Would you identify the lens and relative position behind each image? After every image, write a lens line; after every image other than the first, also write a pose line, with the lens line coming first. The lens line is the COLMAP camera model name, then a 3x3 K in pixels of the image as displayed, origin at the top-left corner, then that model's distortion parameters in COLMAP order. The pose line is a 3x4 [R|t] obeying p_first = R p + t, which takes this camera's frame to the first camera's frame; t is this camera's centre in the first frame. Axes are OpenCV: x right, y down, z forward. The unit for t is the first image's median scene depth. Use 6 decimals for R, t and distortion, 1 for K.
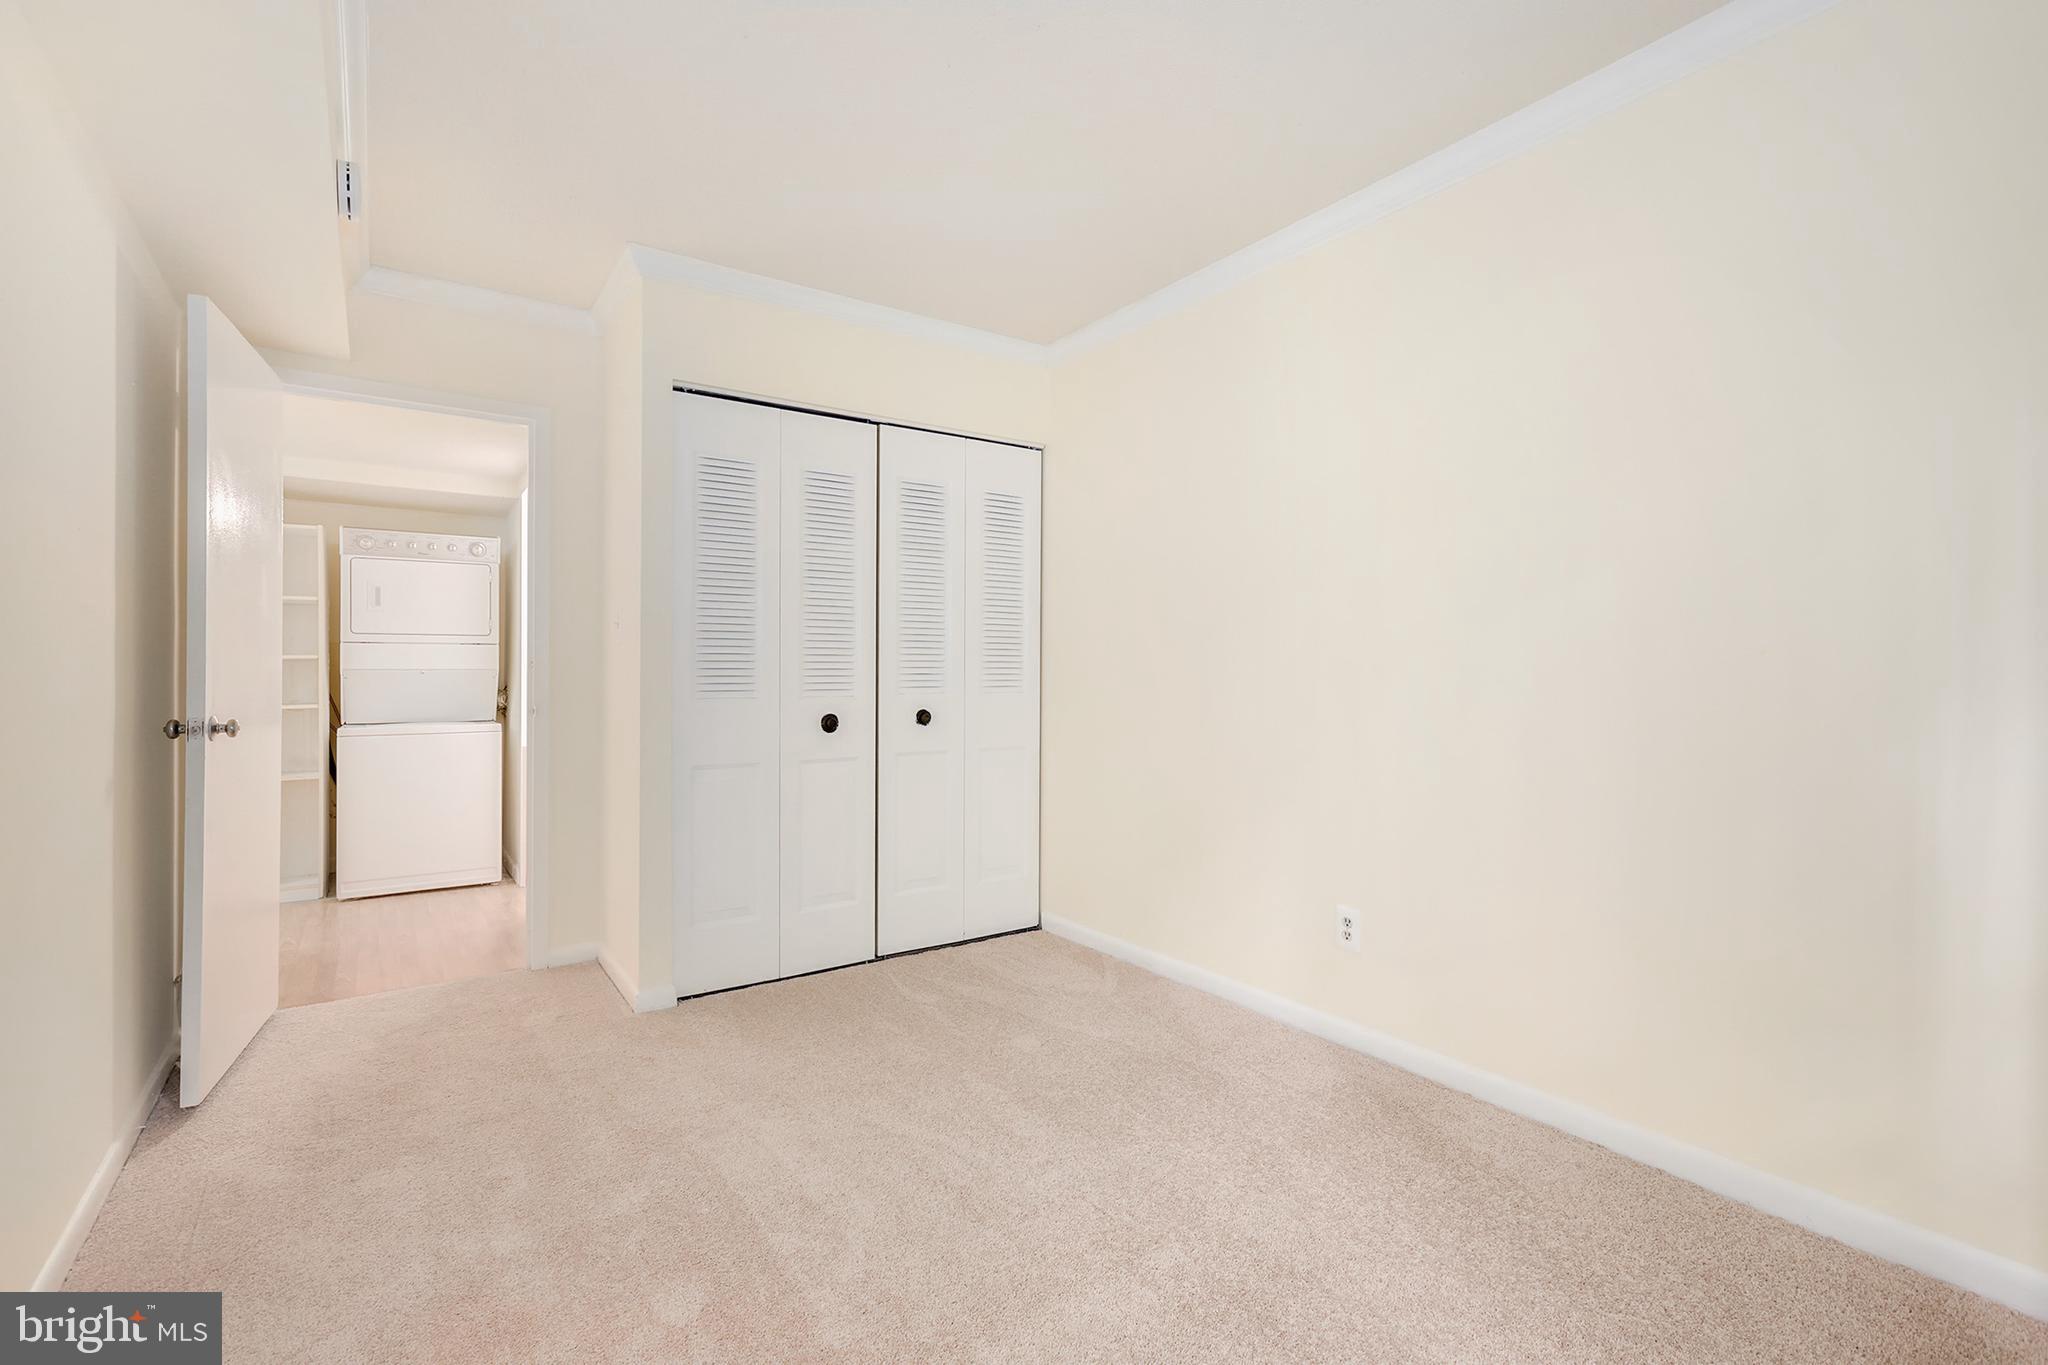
lens RADIAL K [[917.3, 0, 1017.7], [0, 917.3, 671.2], [0, 0, 1]] dist [0.004297, 0.001034]
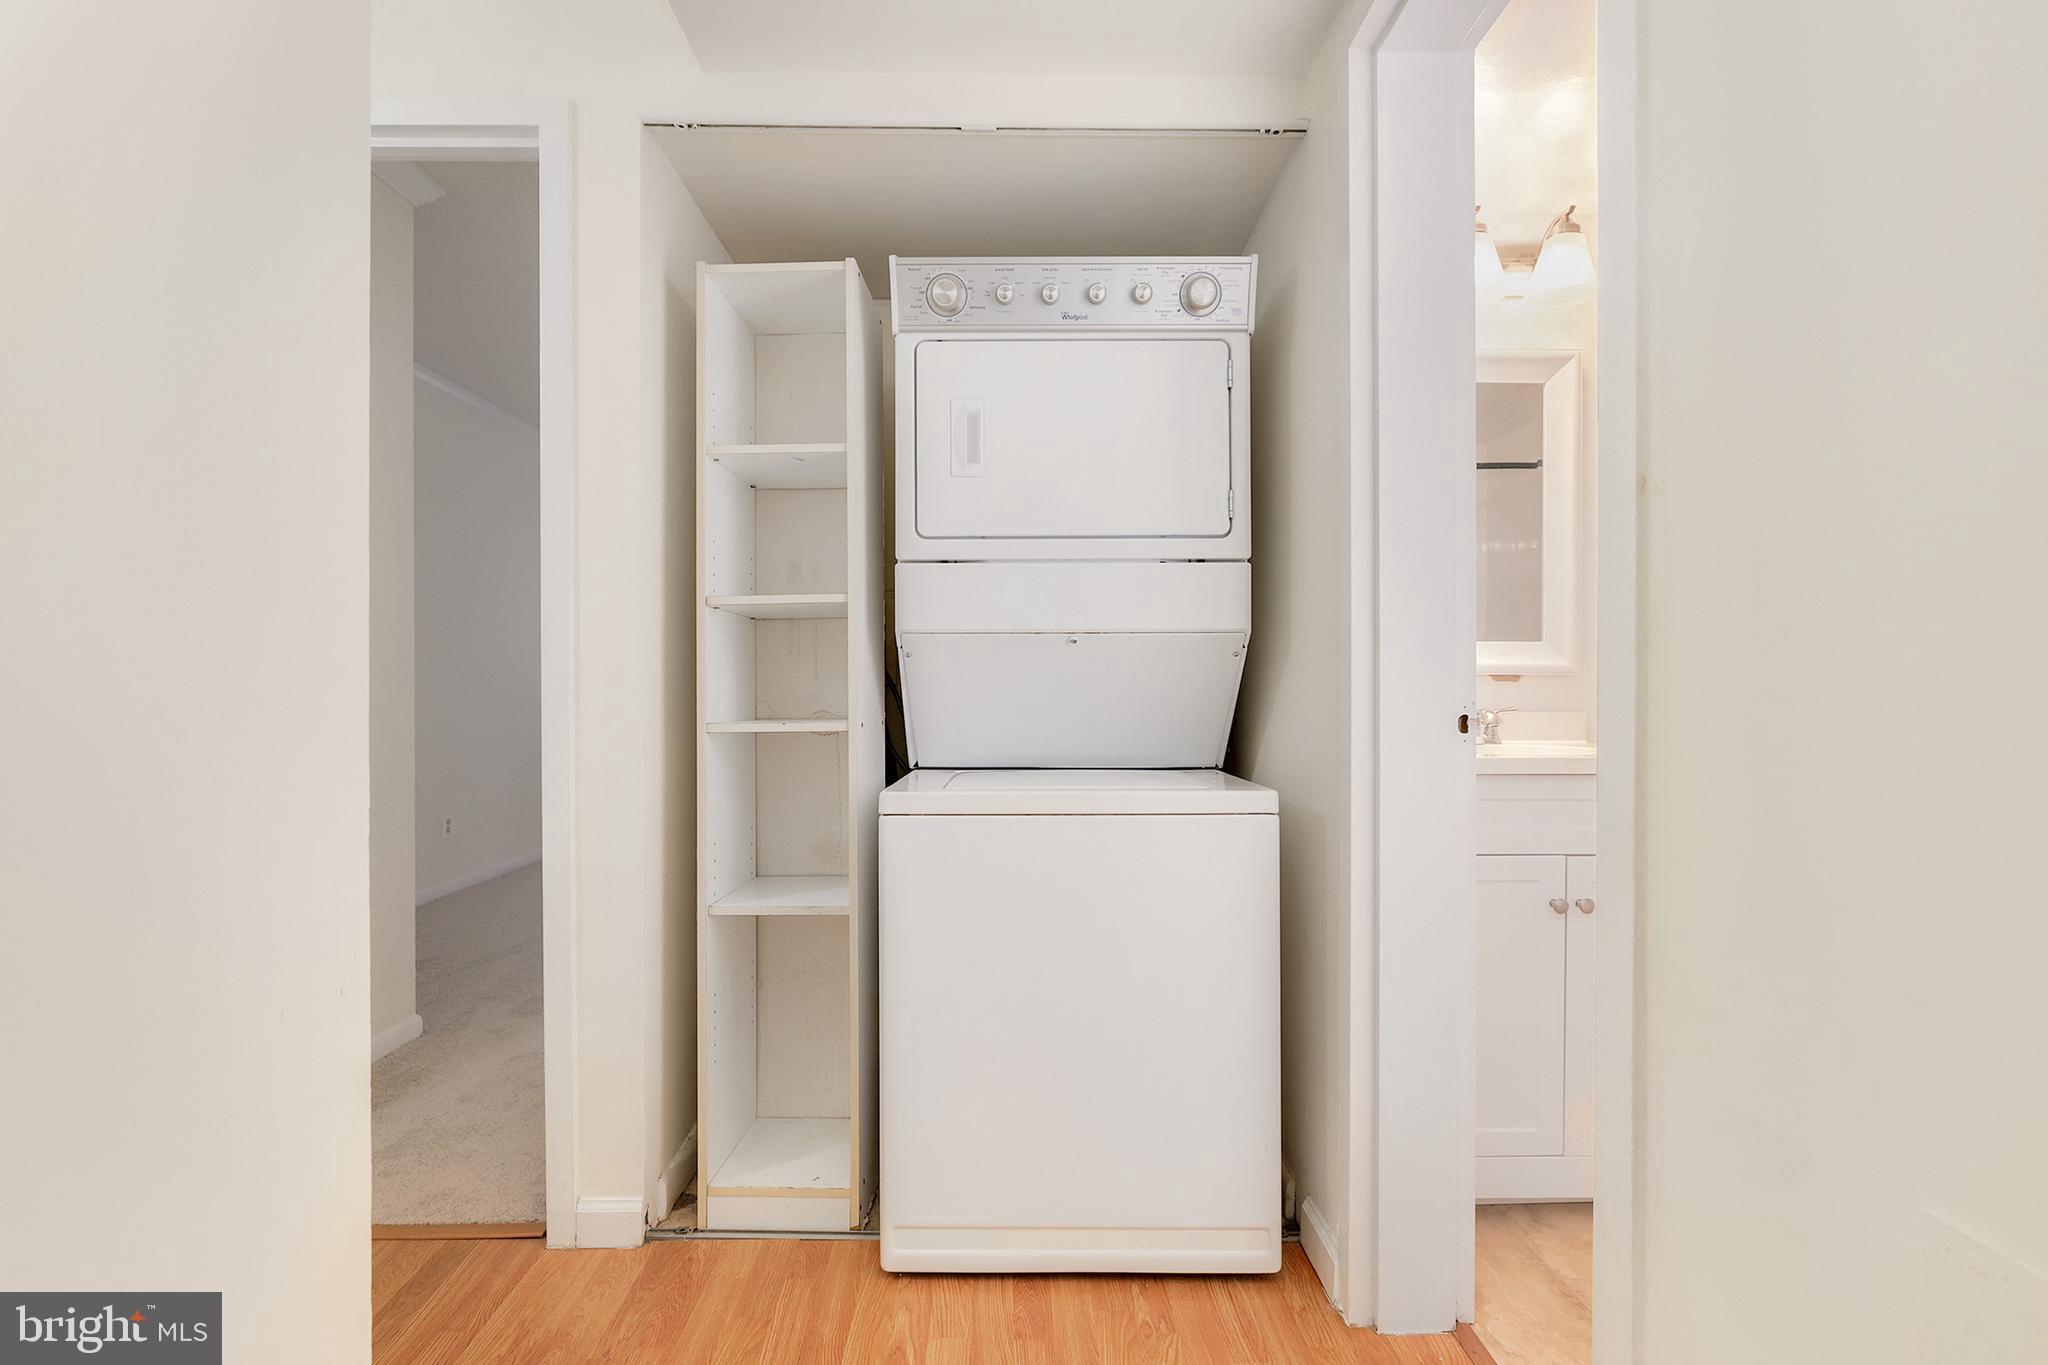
lens RADIAL K [[917.3, 0, 1024.9], [0, 917.3, 686.6], [0, 0, 1]] dist [0.004297, 0.001034]
pose [[0.819281, -0.001451, -0.573390, -0.459160], [0.002309, 0.999997, 0.000768, 0.021126], [0.573387, -0.001953, 0.819282, 0.698512]]
